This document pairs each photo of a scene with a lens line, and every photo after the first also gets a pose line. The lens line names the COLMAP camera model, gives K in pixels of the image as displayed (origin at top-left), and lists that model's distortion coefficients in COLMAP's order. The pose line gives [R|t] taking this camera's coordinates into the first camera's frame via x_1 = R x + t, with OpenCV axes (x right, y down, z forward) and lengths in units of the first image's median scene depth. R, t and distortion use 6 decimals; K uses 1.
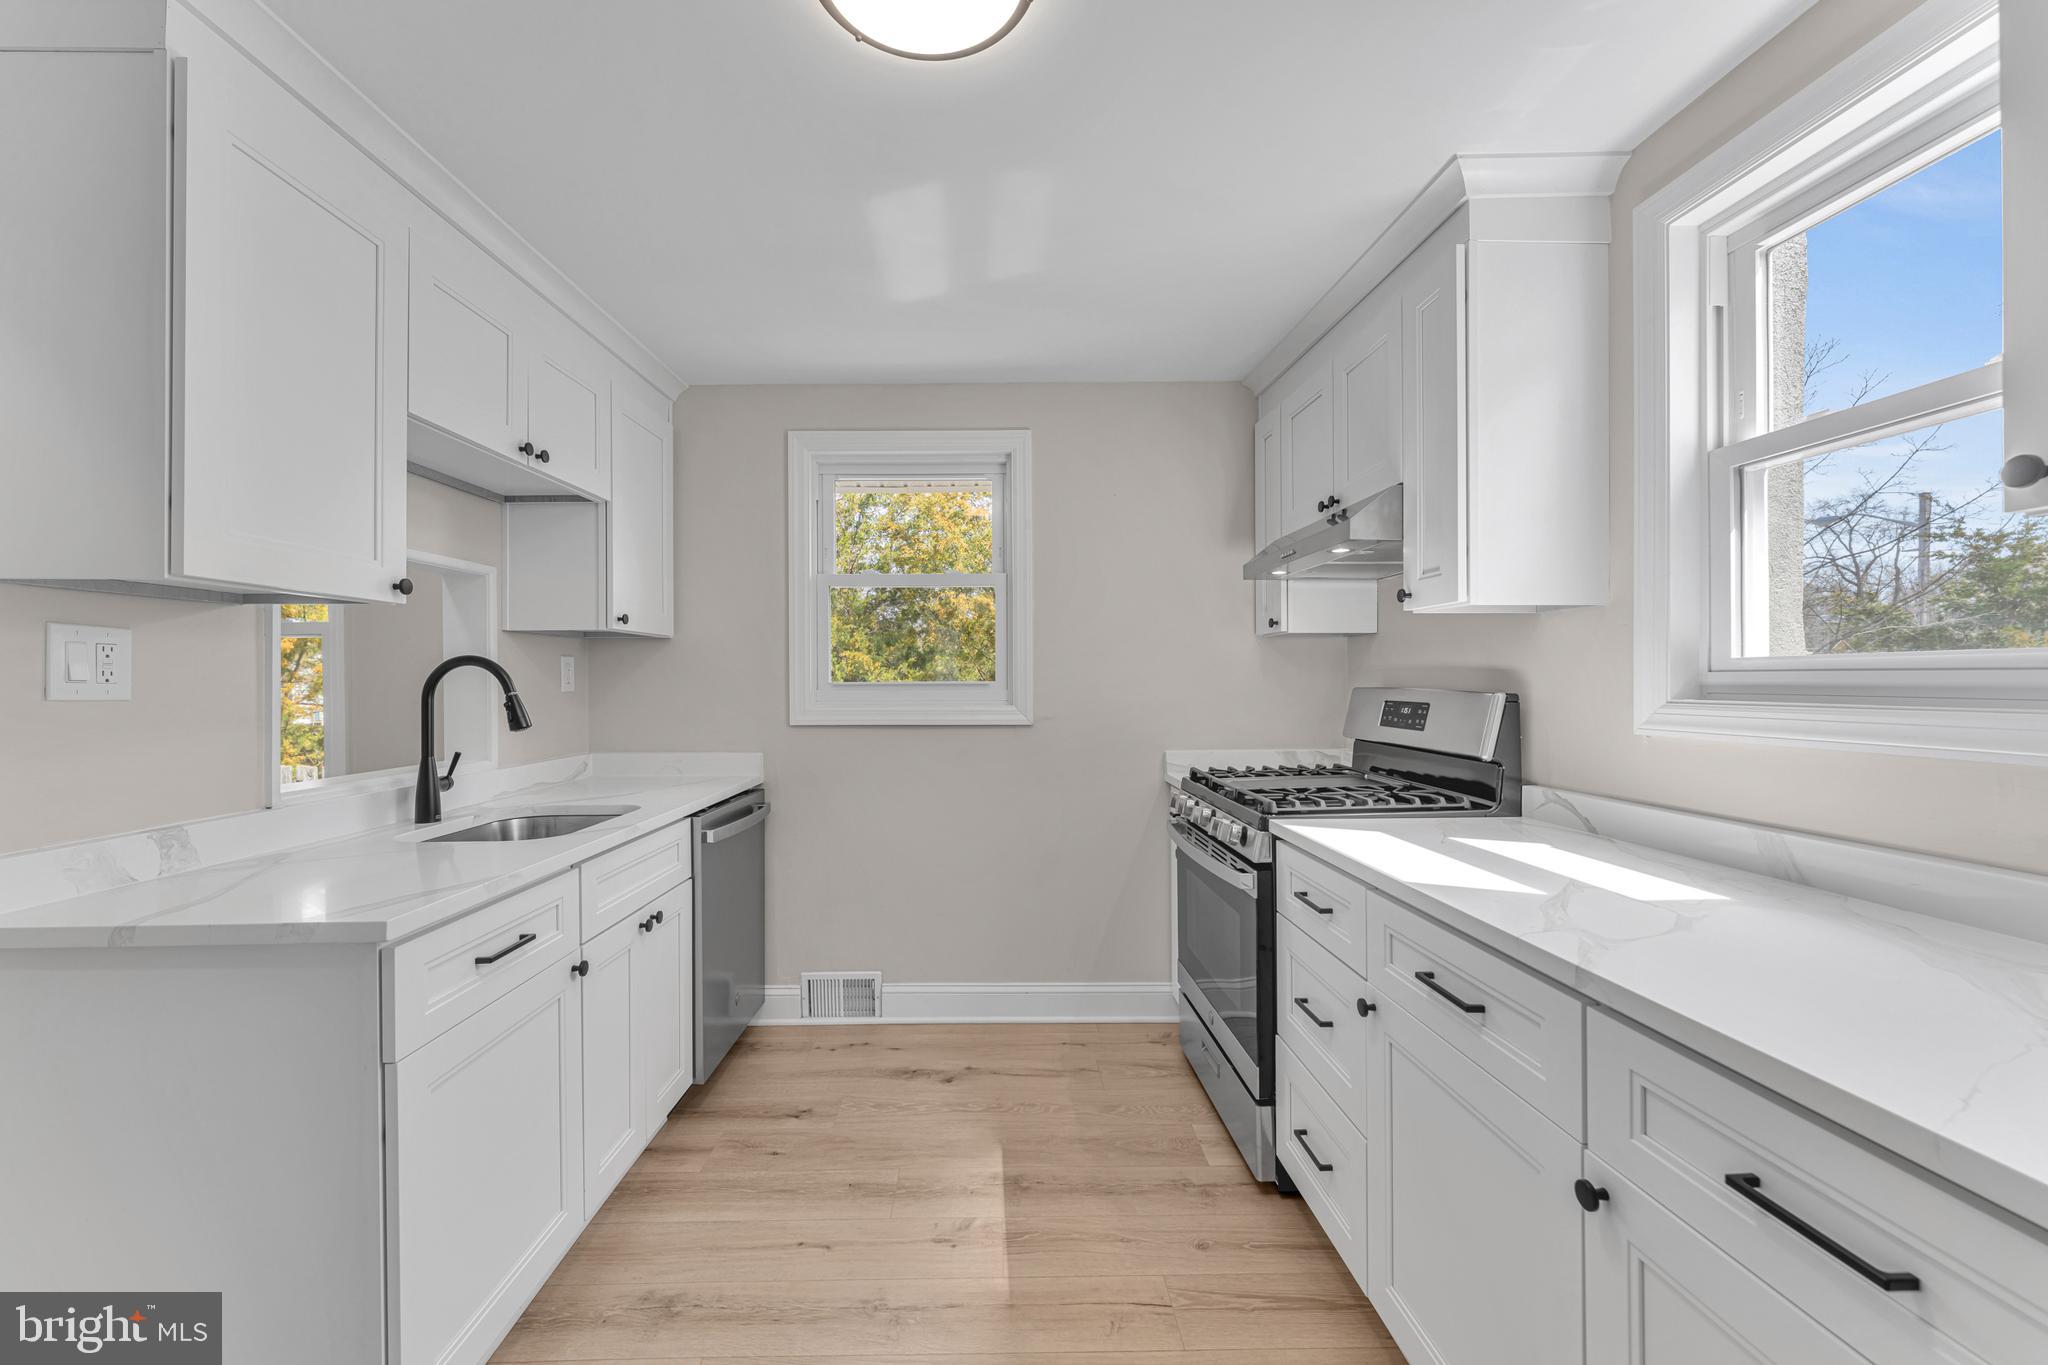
lens RADIAL K [[827.3, 0, 1017.5], [0, 827.3, 684.0], [0, 0, 1]] dist [-0.003582, -0.000019]
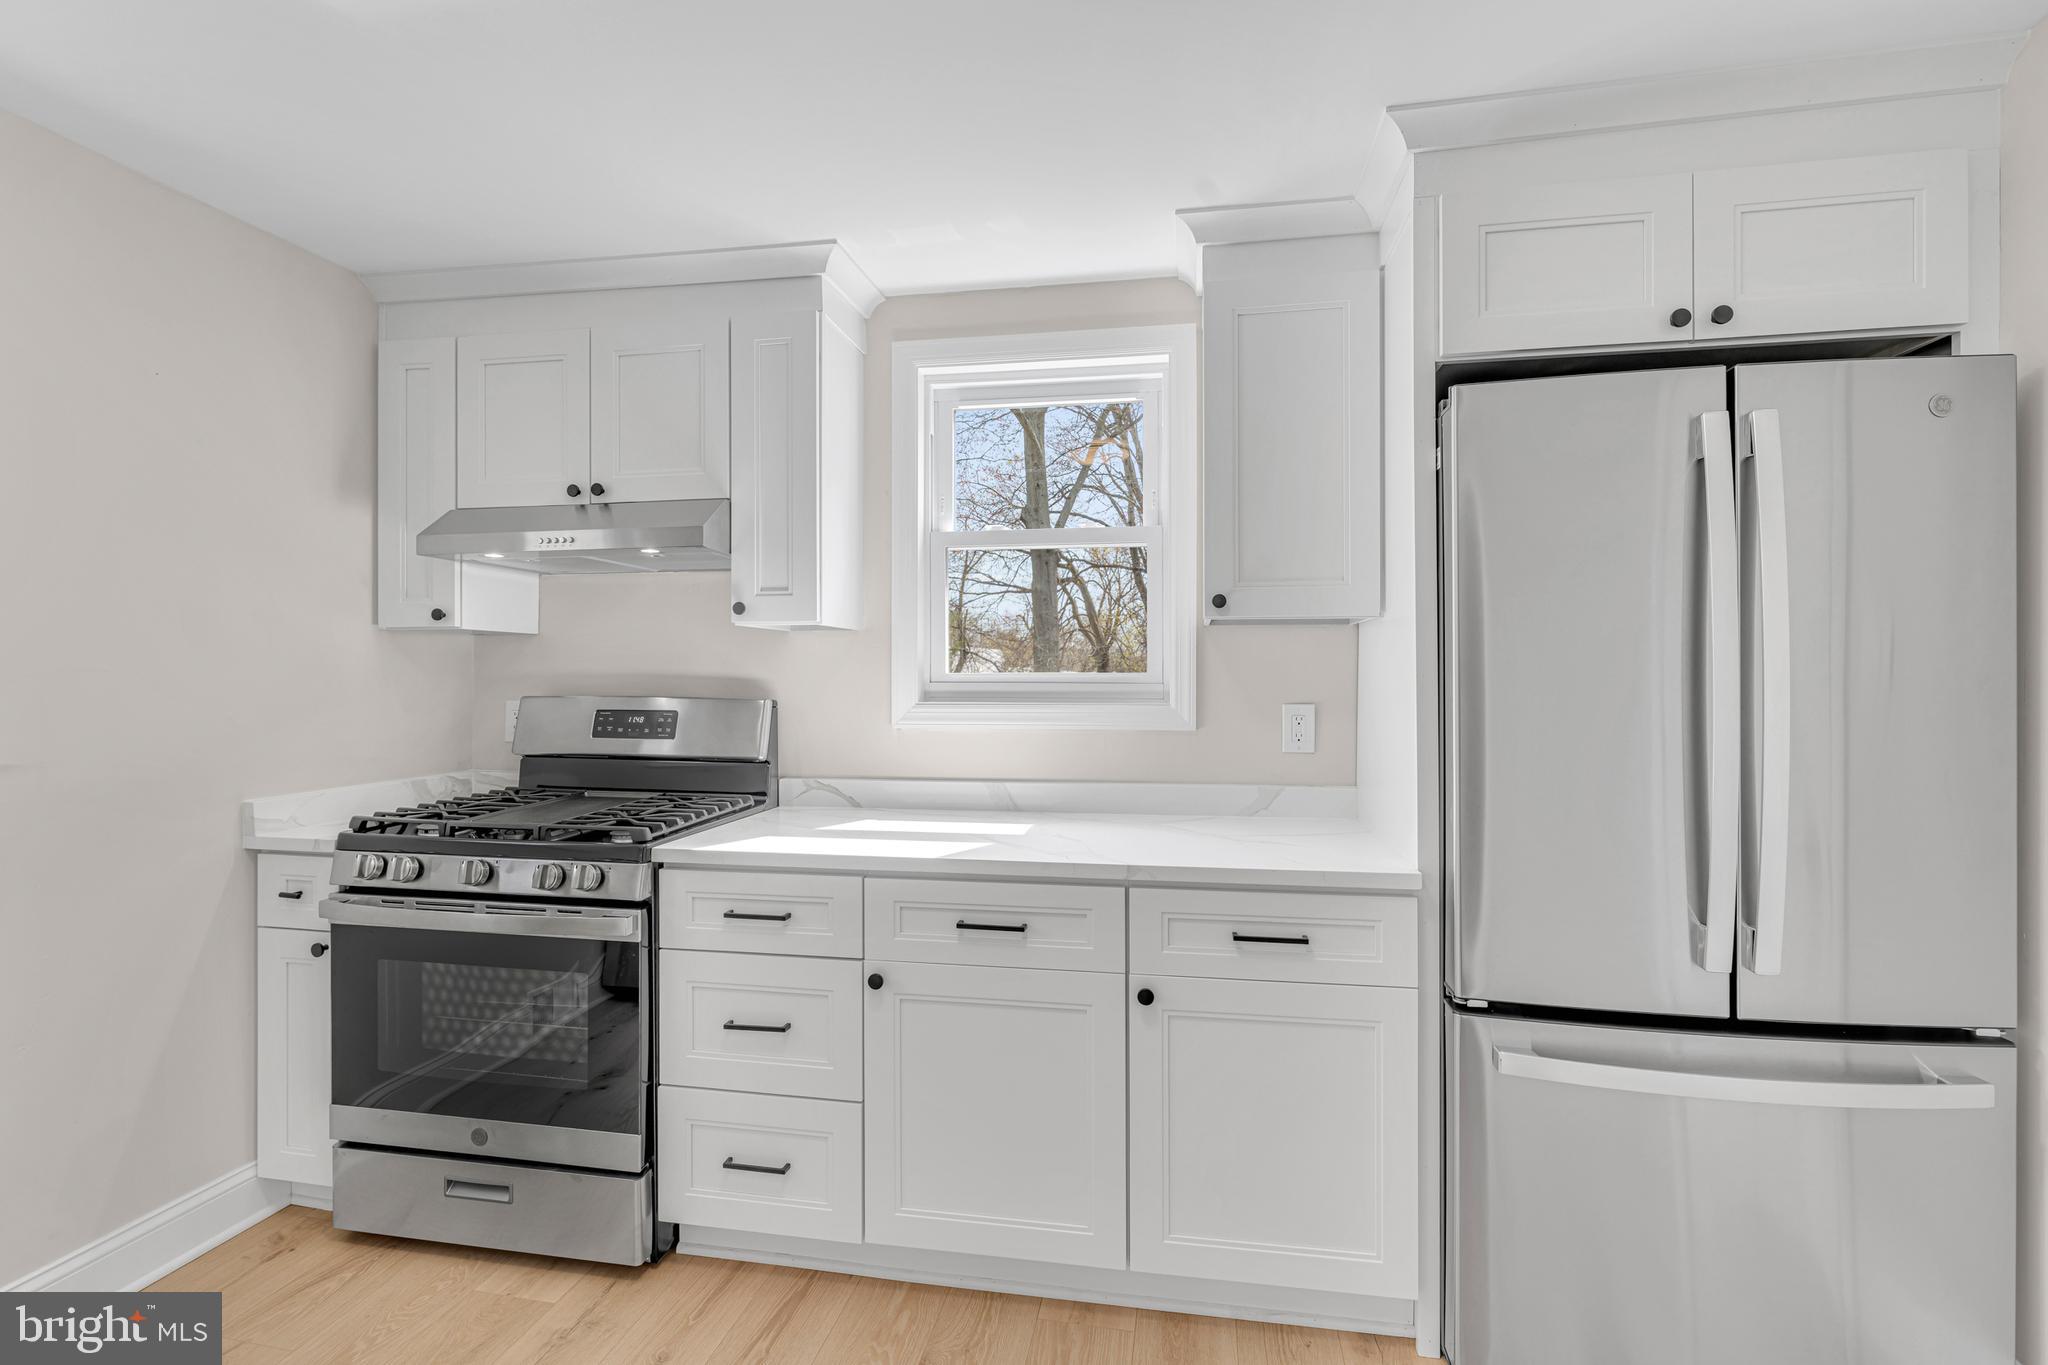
lens RADIAL K [[896.0, 0, 1020.1], [0, 896.0, 676.8], [0, 0, 1]] dist [0.000961, -0.000348]
pose [[0.211264, 0.002865, 0.977425, -0.463012], [0.002683, 0.999990, -0.003511, -0.013050], [-0.977425, 0.003364, 0.211255, 0.340256]]
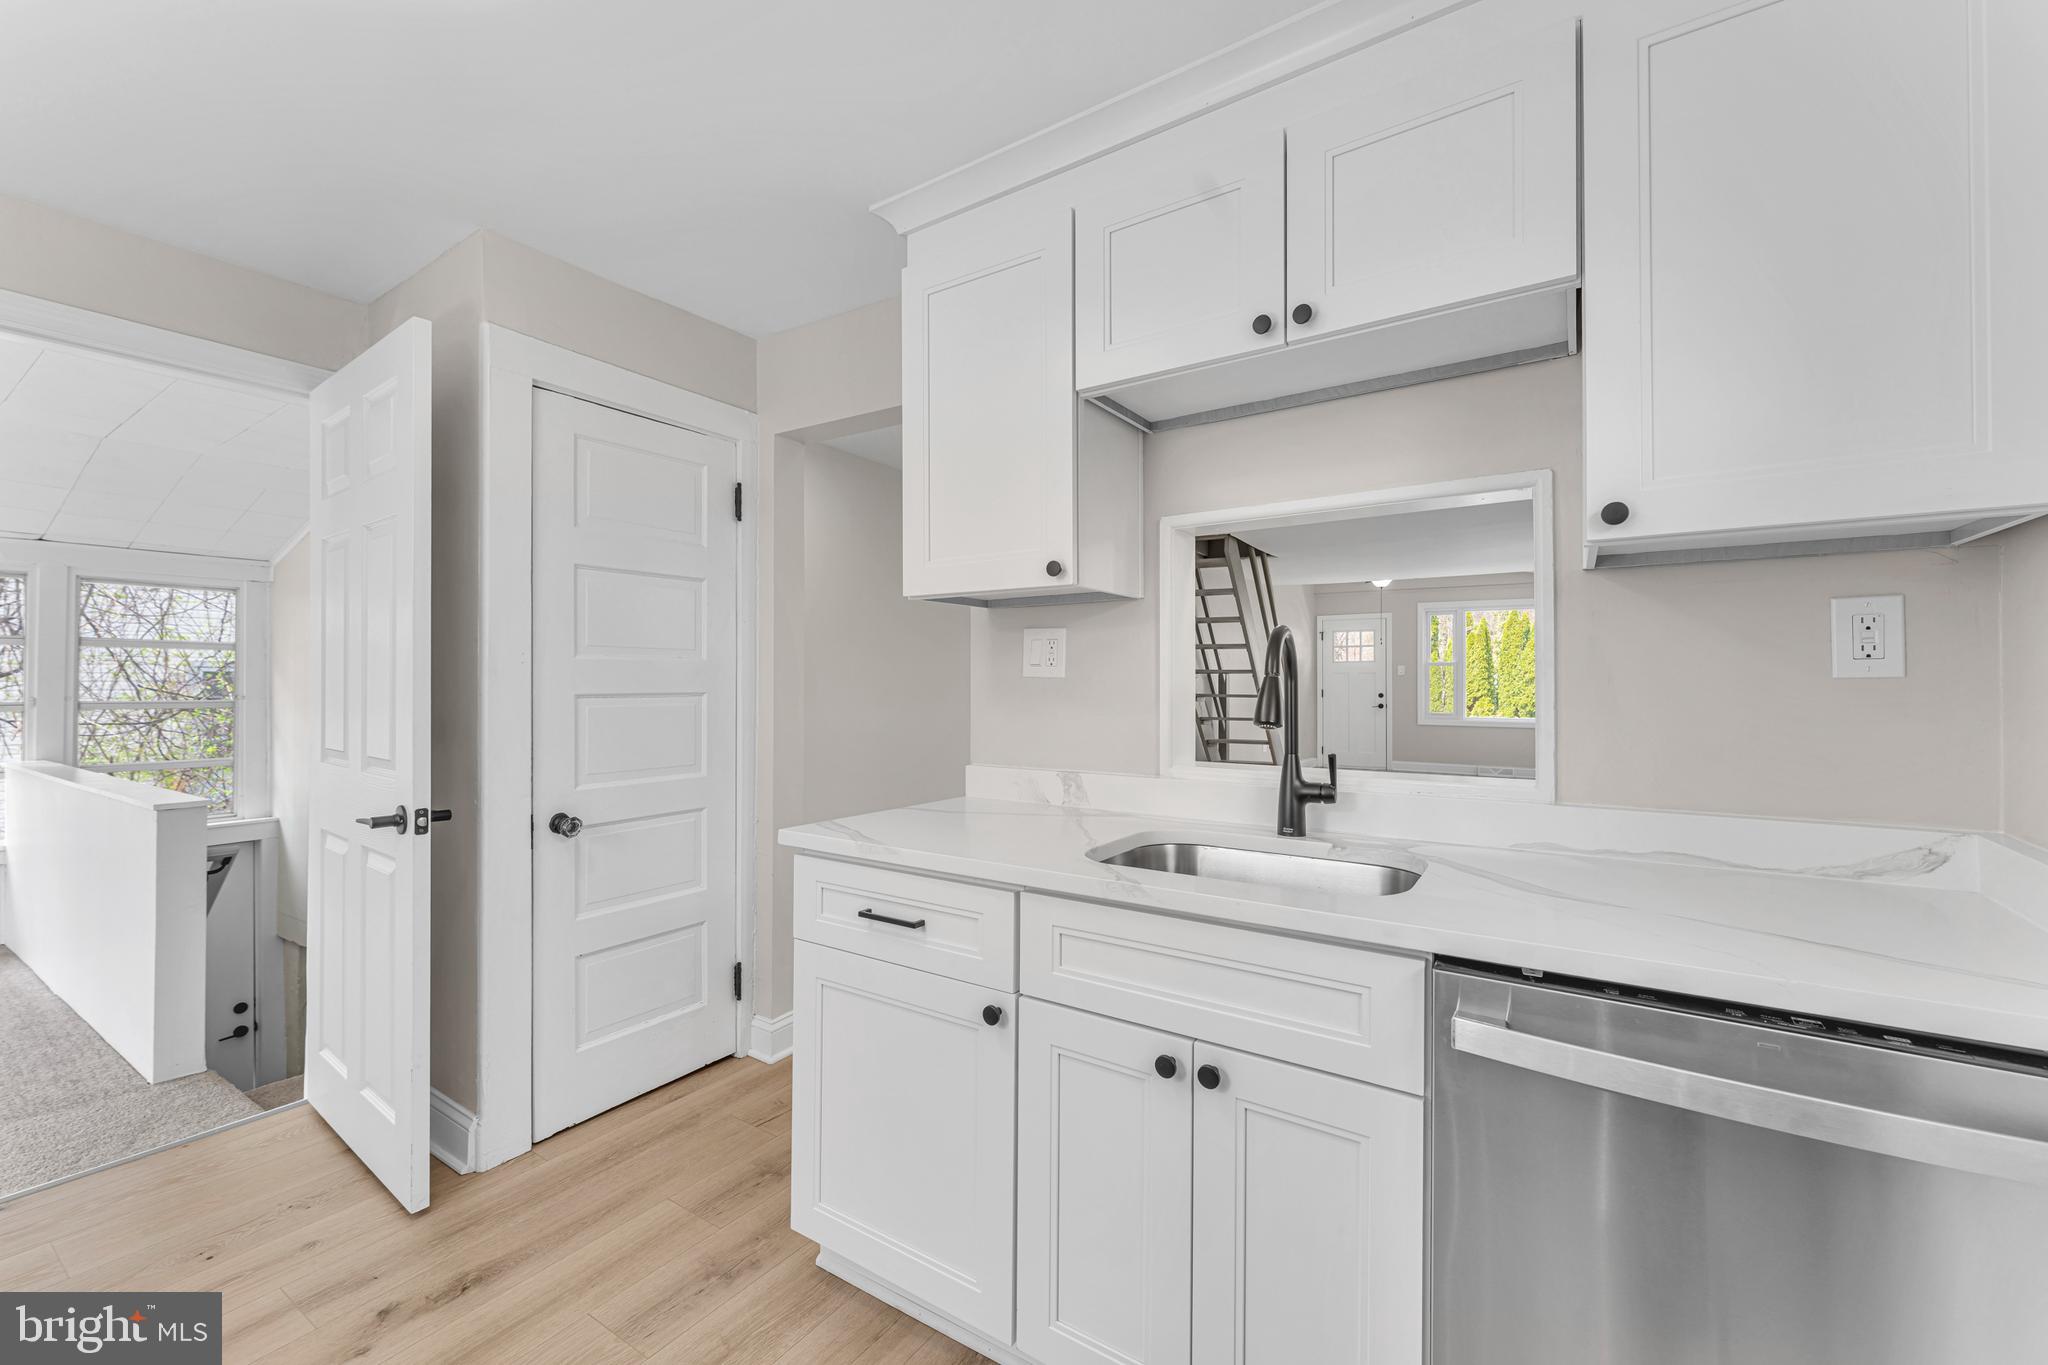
lens RADIAL K [[827.3, 0, 1011.3], [0, 827.3, 677.4], [0, 0, 1]] dist [-0.003582, -0.000019]
pose [[-0.570866, -0.001701, -0.821042, 0.089013], [-0.001821, 0.999998, -0.000805, 0.012729], [0.821041, 0.001035, -0.570868, 1.060011]]
